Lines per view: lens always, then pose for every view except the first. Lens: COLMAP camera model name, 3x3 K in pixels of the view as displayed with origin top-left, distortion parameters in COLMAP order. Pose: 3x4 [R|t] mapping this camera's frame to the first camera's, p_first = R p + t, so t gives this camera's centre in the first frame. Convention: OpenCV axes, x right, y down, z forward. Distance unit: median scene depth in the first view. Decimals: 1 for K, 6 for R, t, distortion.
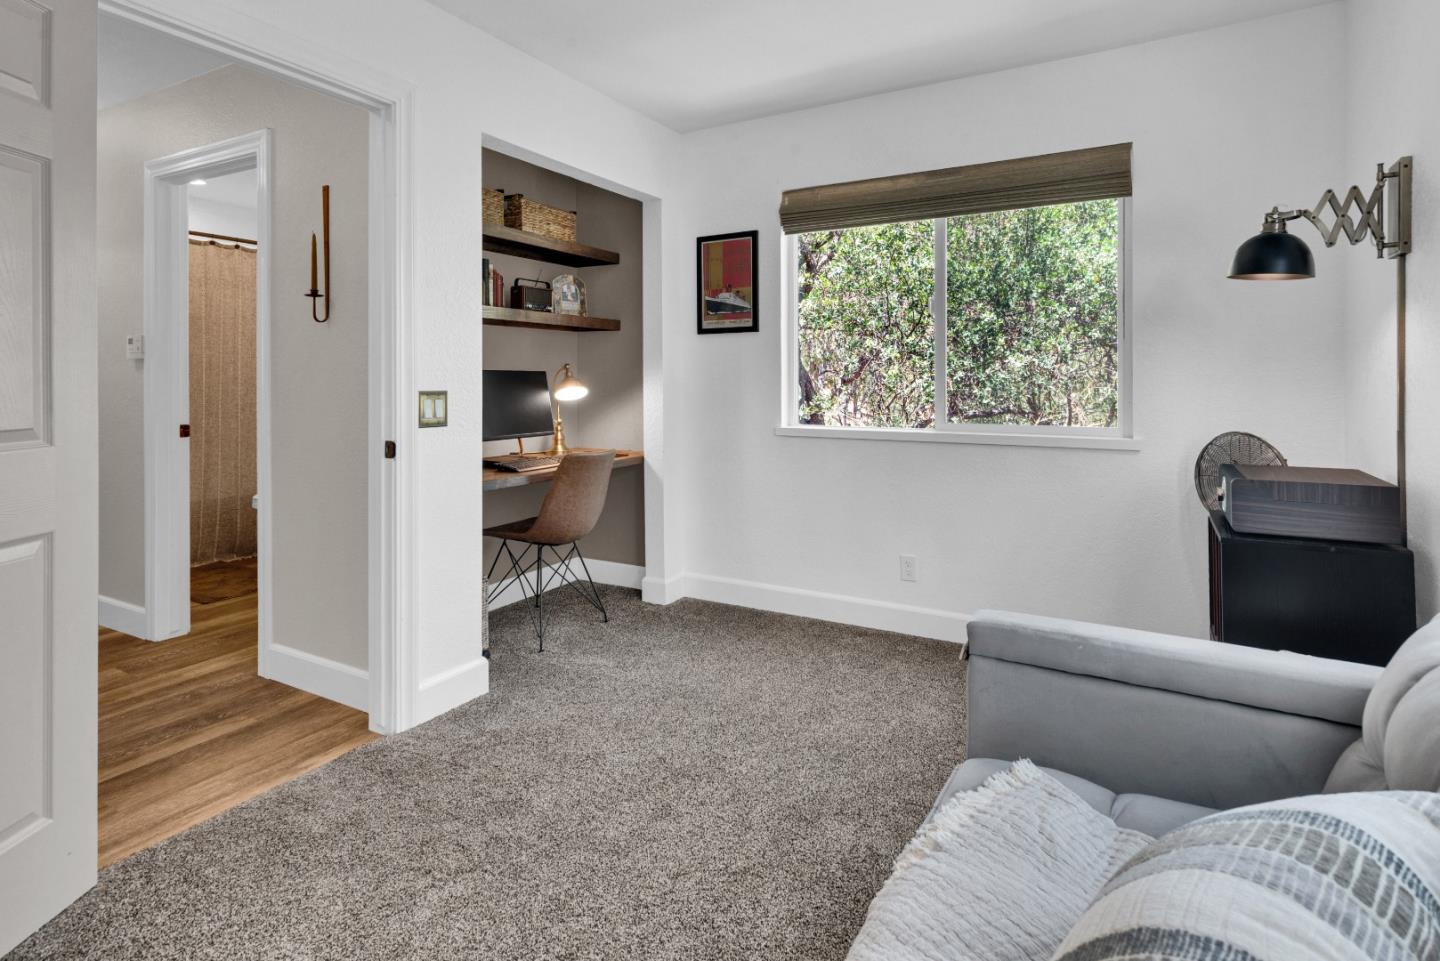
lens RADIAL K [[748.7, 0, 717.6], [0, 748.7, 373.7], [0, 0, 1]] dist [0.018268, 0.000060]
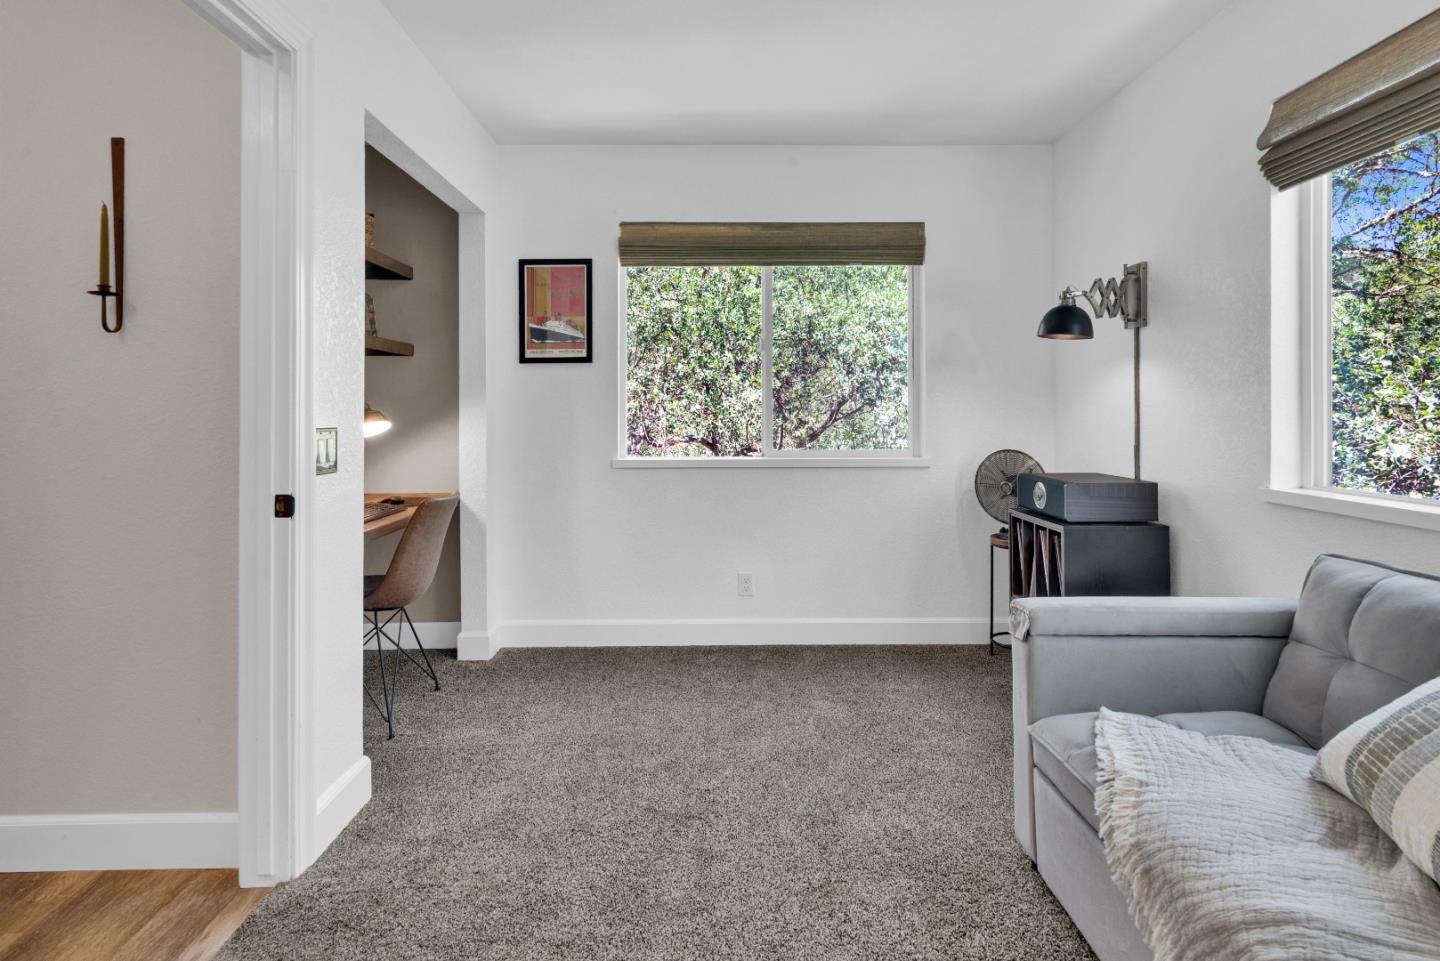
lens RADIAL K [[734.7, 0, 720.5], [0, 734.7, 403.1], [0, 0, 1]] dist [0.018484, 0.000349]
pose [[0.862168, 0.002342, 0.506616, -0.385199], [-0.001433, 0.999997, -0.002184, -0.001928], [-0.506620, 0.001157, 0.862169, 0.117099]]
